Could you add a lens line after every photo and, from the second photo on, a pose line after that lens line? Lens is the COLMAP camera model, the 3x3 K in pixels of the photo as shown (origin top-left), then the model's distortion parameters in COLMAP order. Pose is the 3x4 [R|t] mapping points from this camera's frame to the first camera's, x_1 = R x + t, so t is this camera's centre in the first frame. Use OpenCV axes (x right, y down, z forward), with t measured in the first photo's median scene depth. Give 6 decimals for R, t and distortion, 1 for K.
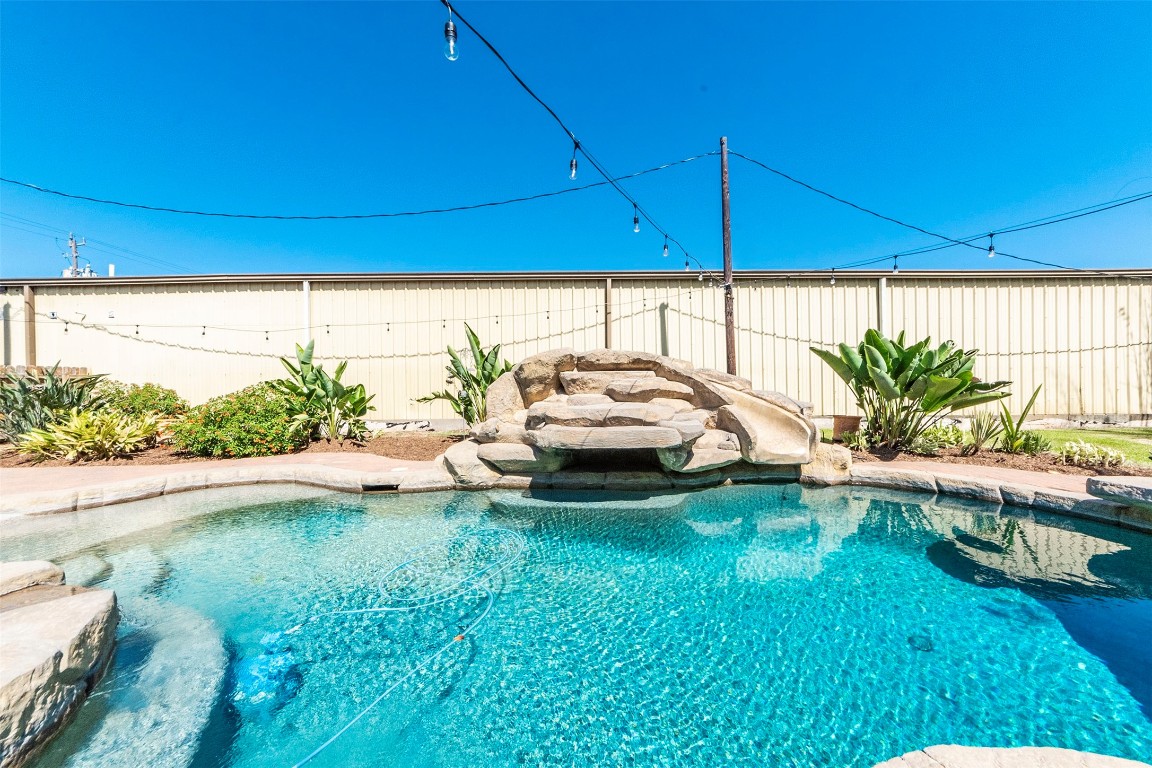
lens RADIAL K [[414.9, 0, 585.5], [0, 414.9, 382.2], [0, 0, 1]] dist [-0.002564, 0.003432]
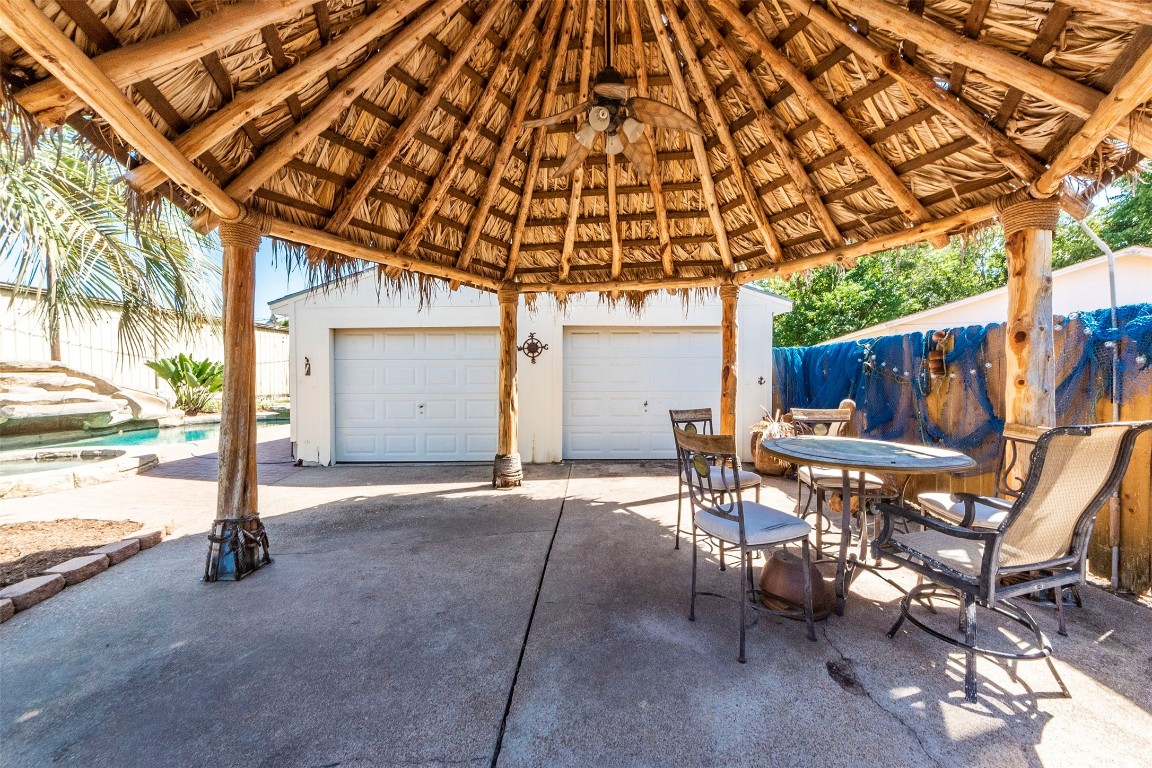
lens RADIAL K [[414.9, 0, 585.5], [0, 414.9, 382.2], [0, 0, 1]] dist [-0.002564, 0.003432]
pose [[0.018899, -0.006935, 0.999797, -1.462309], [-0.005743, 0.999959, 0.007045, -0.013867], [-0.999805, -0.005875, 0.018859, -1.130419]]
